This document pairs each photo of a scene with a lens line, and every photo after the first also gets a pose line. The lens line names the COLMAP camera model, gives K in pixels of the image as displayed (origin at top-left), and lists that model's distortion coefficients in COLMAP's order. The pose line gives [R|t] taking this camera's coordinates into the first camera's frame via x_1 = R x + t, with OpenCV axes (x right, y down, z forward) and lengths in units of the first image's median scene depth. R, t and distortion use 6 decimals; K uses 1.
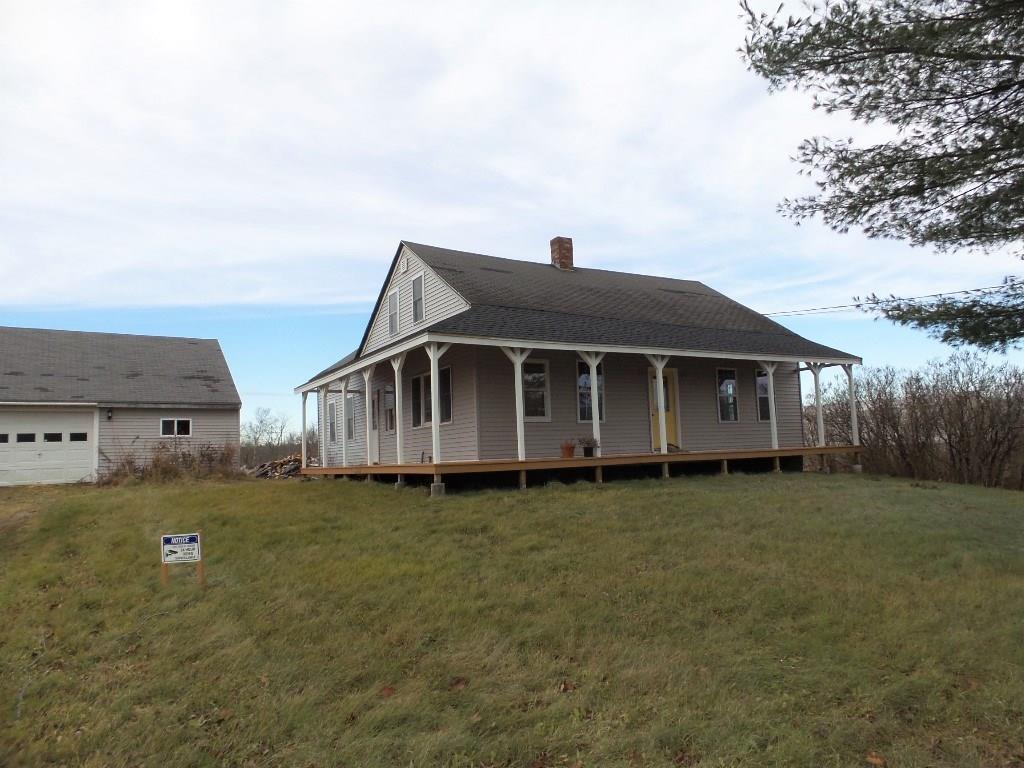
lens RADIAL K [[702.5, 0, 516.8], [0, 702.5, 386.4], [0, 0, 1]] dist [-0.013666, 0.007153]
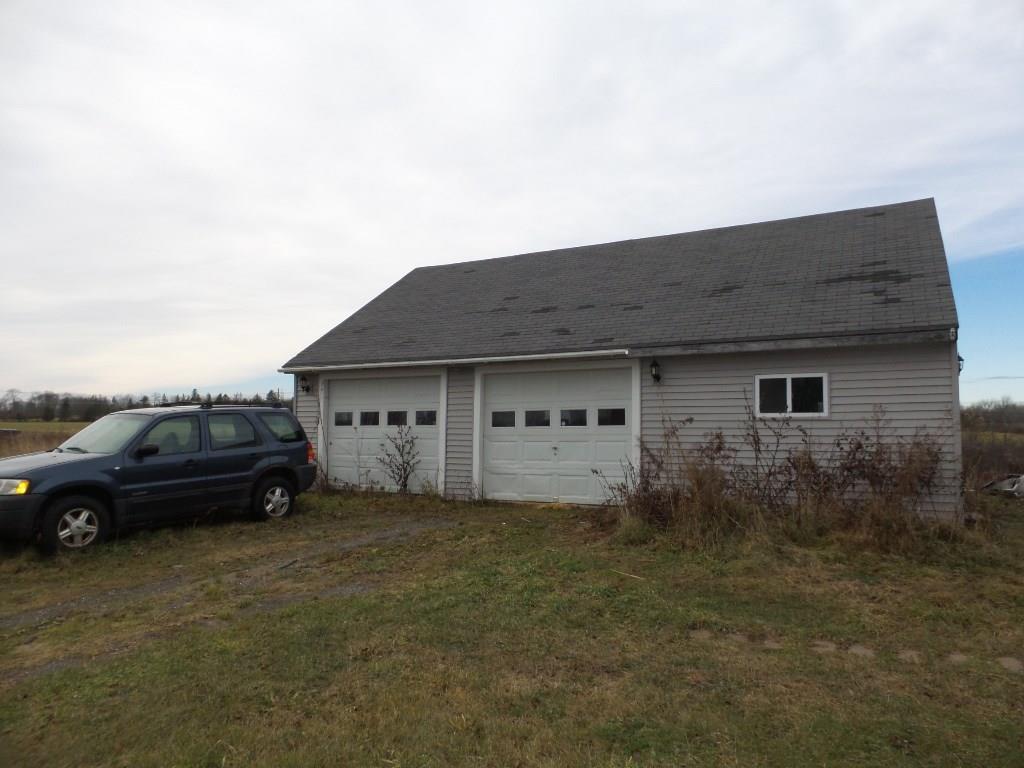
lens RADIAL K [[702.5, 0, 519.1], [0, 702.5, 385.5], [0, 0, 1]] dist [-0.013666, 0.007153]
pose [[0.452164, -0.030638, -0.891408, -0.186374], [0.071488, 0.997440, 0.001979, 0.041462], [0.889065, -0.064620, 0.453196, 0.679079]]
